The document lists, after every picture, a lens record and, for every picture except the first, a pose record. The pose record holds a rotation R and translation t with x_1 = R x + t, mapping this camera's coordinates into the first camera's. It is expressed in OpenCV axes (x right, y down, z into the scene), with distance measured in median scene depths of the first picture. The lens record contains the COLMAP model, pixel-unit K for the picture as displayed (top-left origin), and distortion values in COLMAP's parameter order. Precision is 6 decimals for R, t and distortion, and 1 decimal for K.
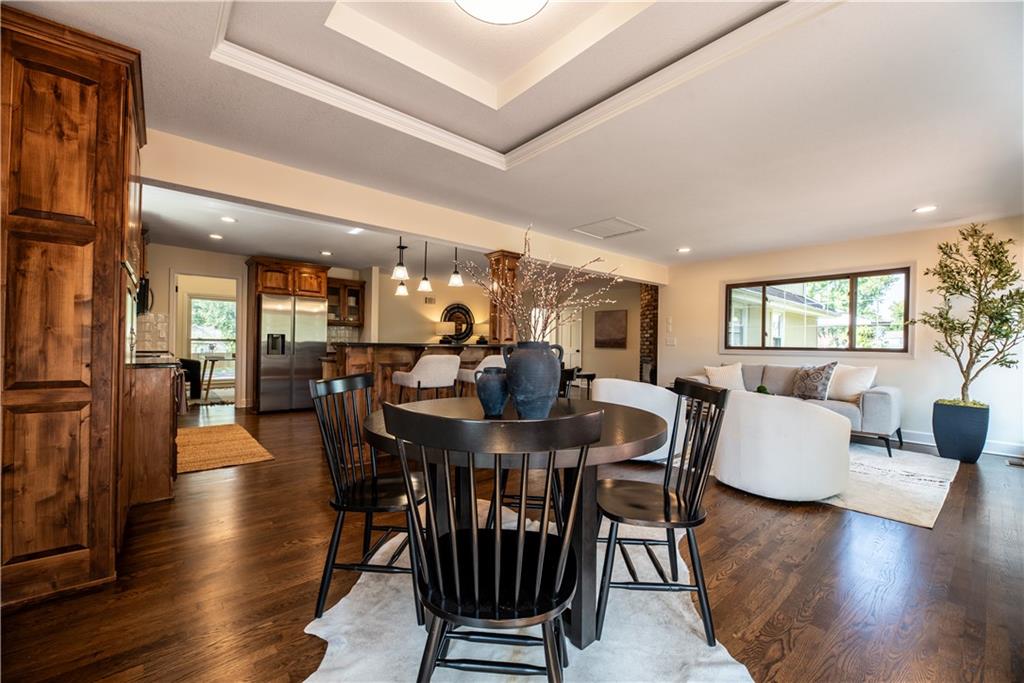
lens RADIAL K [[414.9, 0, 513.6], [0, 414.9, 344.9], [0, 0, 1]] dist [-0.001926, 0.000686]
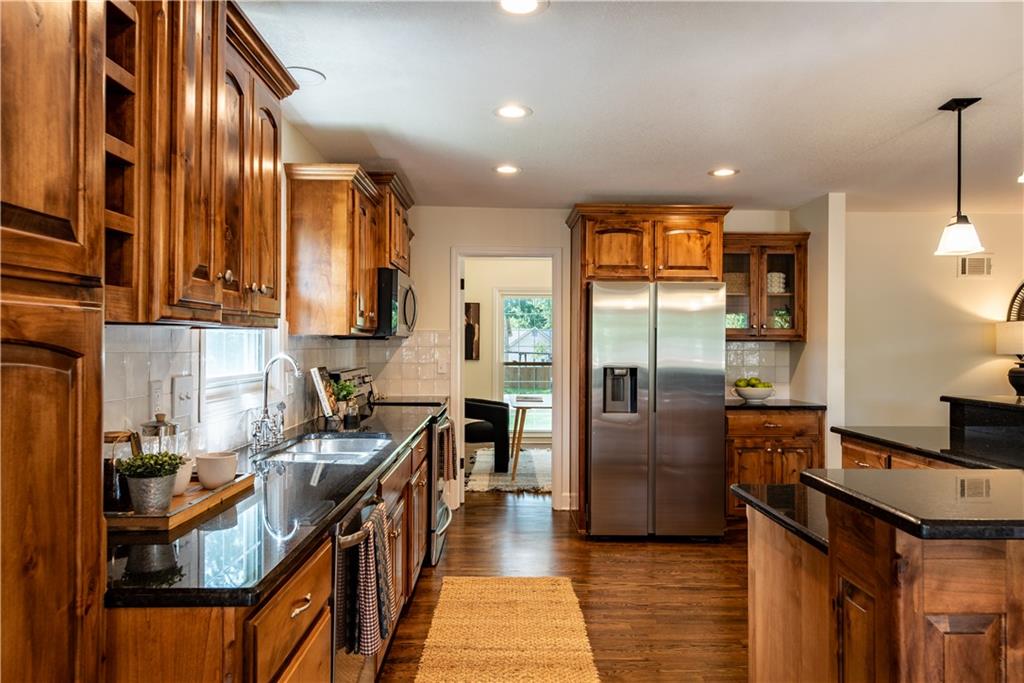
lens RADIAL K [[662.3, 0, 519.7], [0, 662.3, 343.5], [0, 0, 1]] dist [0.010311, -0.000997]
pose [[0.775123, -0.013493, -0.631666, -0.168674], [0.007860, 0.999901, -0.011713, -0.038018], [0.631762, 0.004114, 0.775152, 0.311801]]
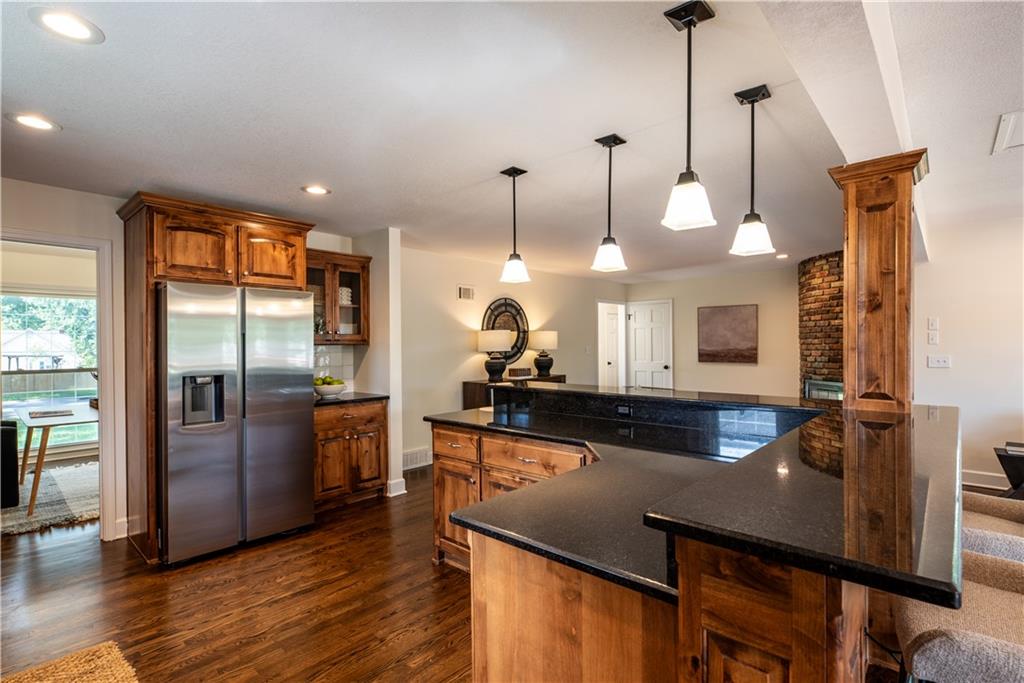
lens RADIAL K [[477.2, 0, 508.9], [0, 477.2, 344.0], [0, 0, 1]] dist [-0.001433, 0.000311]
pose [[0.991405, -0.023727, 0.128660, -0.275147], [0.023394, 0.999718, 0.004103, -0.045102], [-0.128721, -0.001058, 0.991680, 0.401855]]
